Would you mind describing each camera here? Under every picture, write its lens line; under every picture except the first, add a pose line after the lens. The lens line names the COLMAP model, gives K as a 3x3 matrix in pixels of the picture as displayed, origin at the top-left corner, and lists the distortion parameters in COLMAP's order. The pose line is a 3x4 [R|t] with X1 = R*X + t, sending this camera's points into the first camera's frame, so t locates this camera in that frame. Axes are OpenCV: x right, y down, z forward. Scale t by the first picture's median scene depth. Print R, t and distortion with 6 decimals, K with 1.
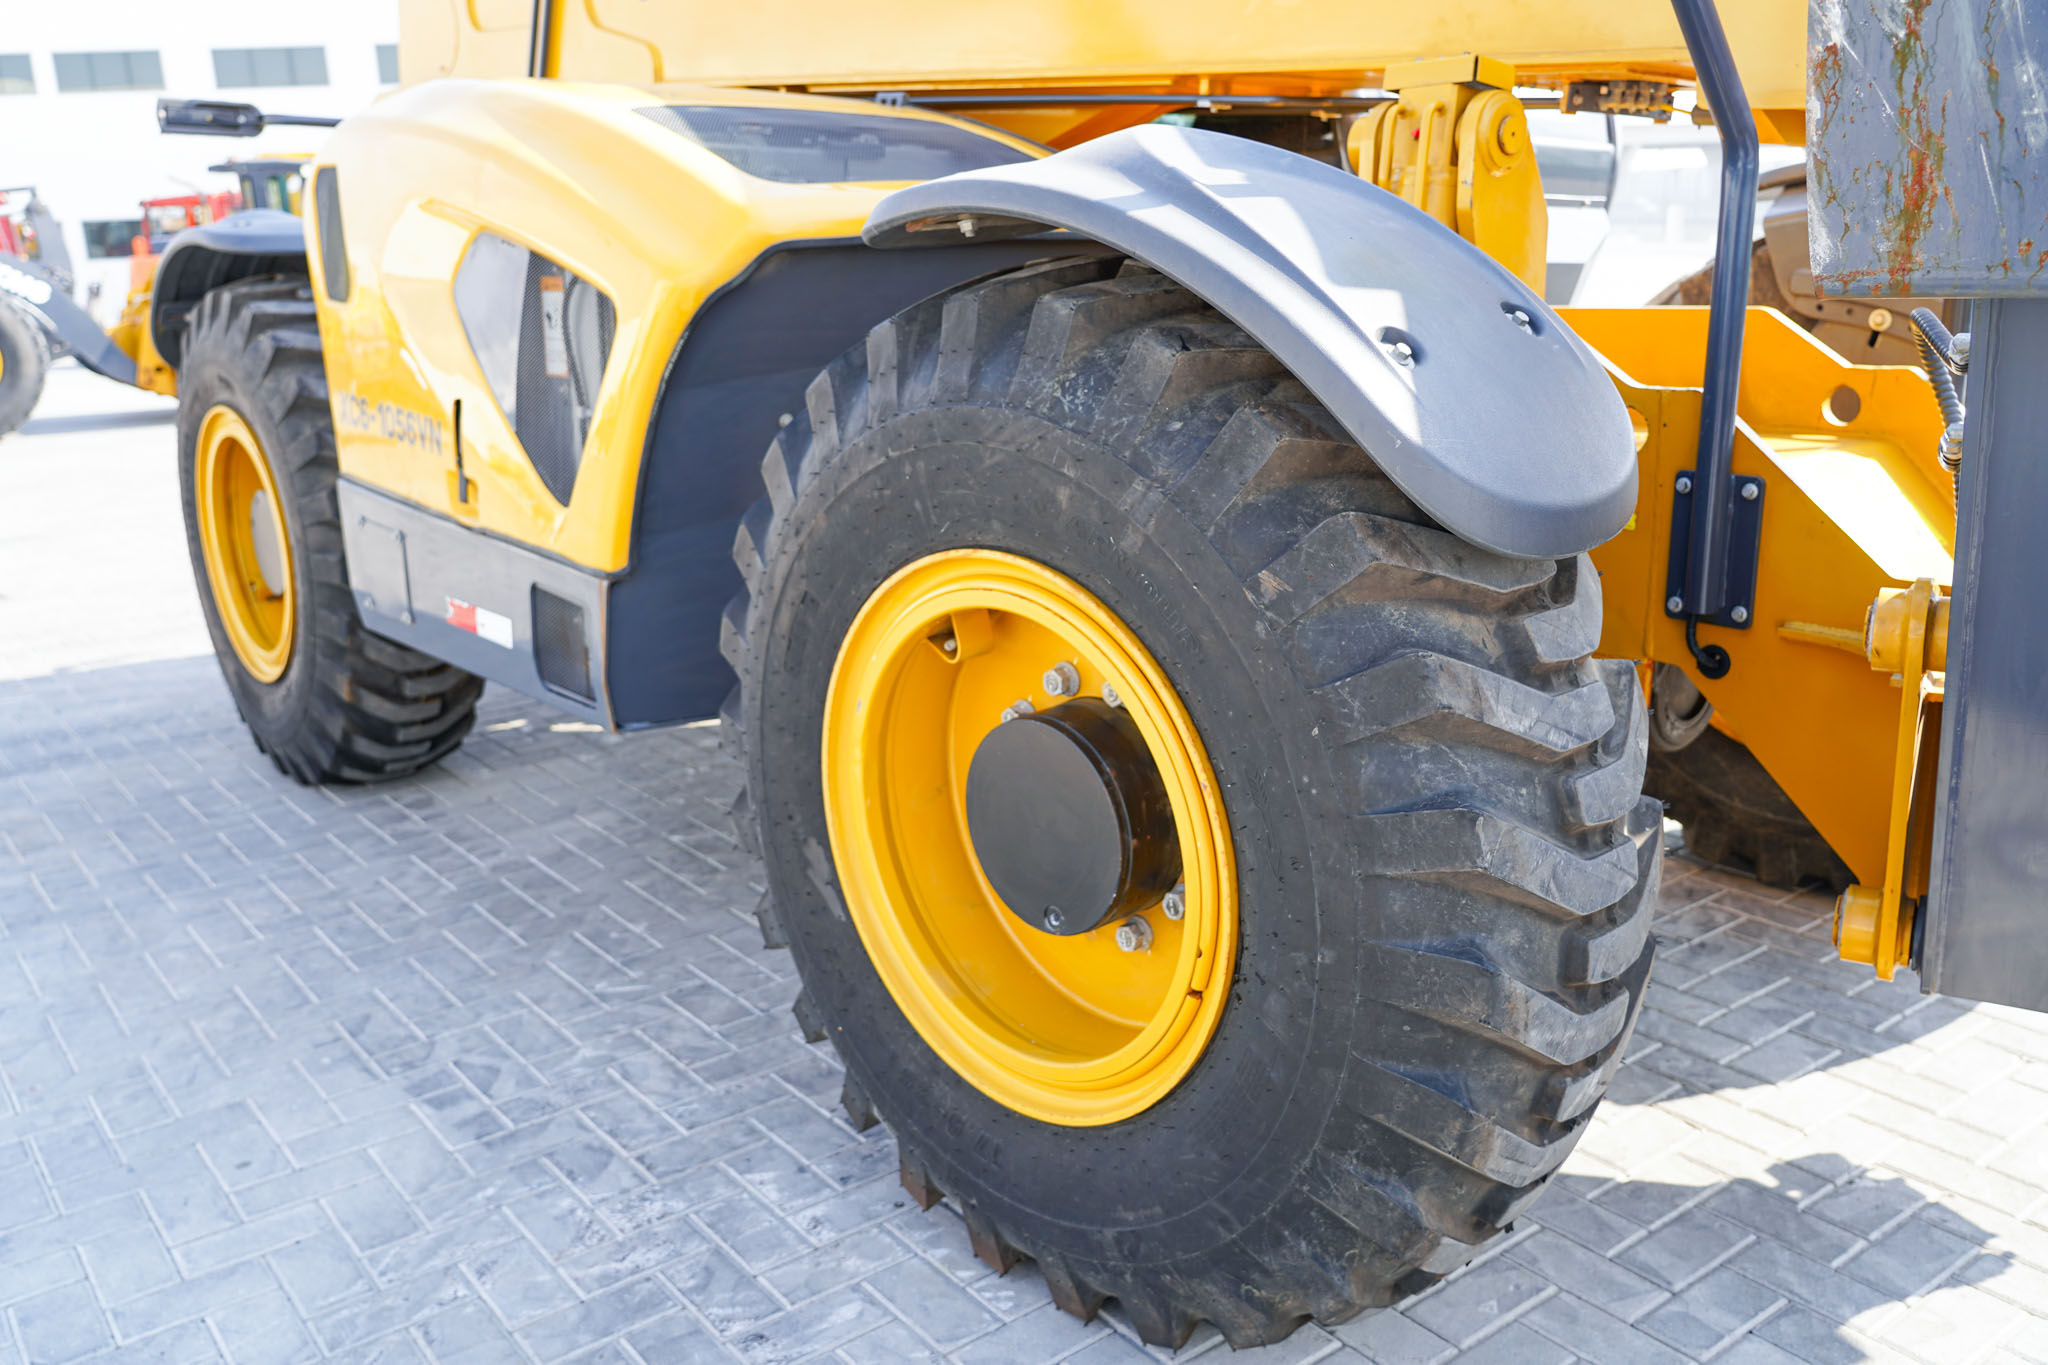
lens RADIAL K [[1726.1, 0, 1009.1], [0, 1726.1, 683.5], [0, 0, 1]] dist [0.005742, 0.009415]
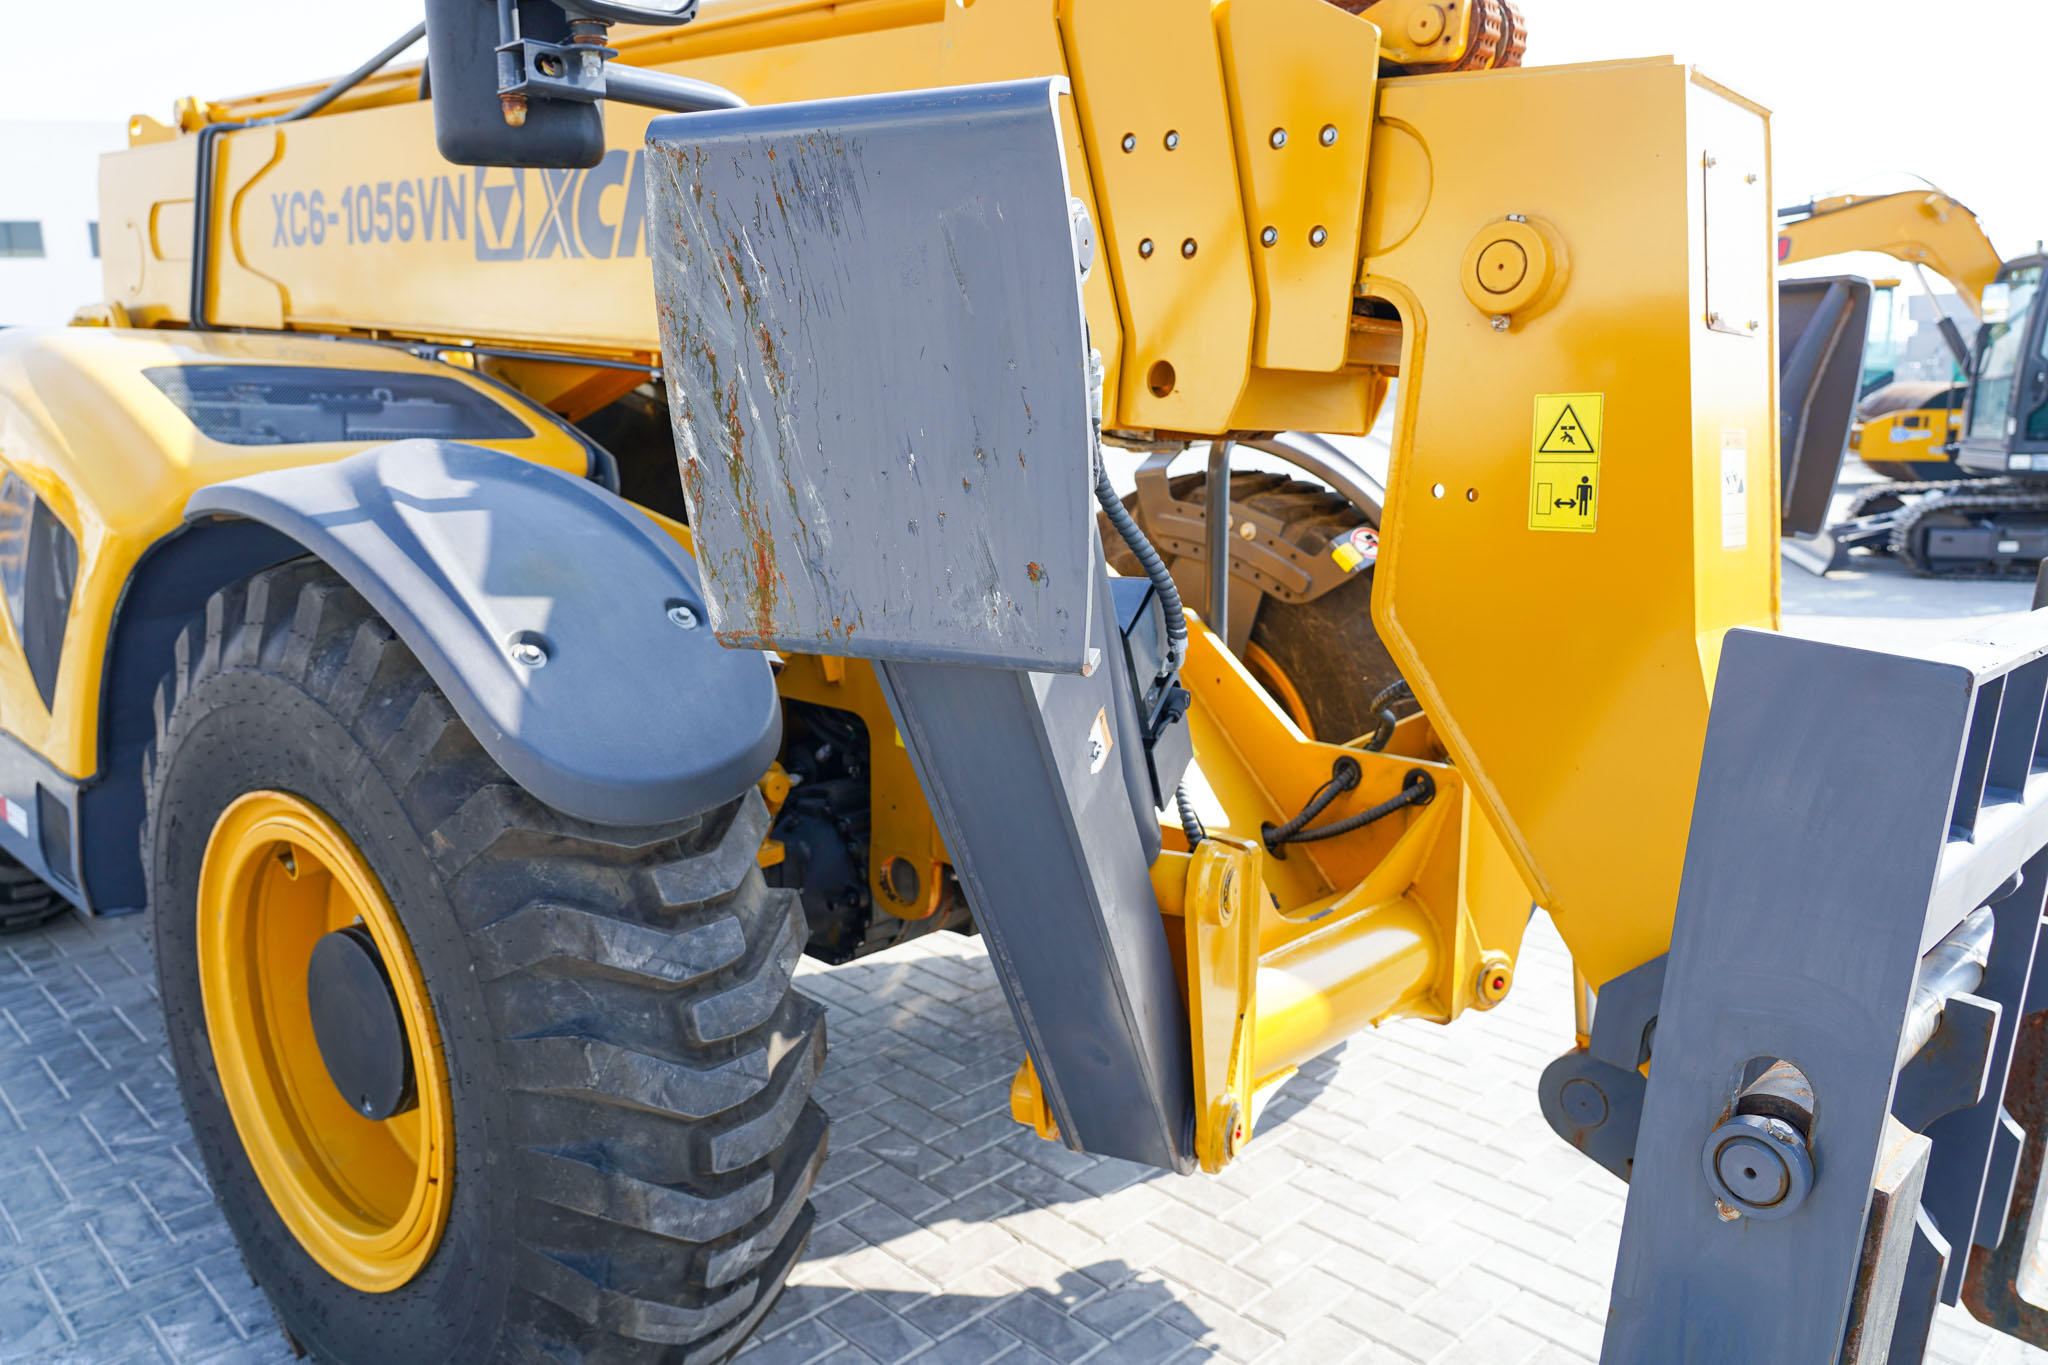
lens RADIAL K [[1486.3, 0, 1024.0], [0, 1486.3, 682.5], [0, 0, 1]] dist [-0.024137, 0.031618]
pose [[0.991957, -0.000406, 0.126574, 0.341145], [0.008482, 0.997960, -0.063270, -0.080429], [-0.126290, 0.063835, 0.989937, -0.051494]]
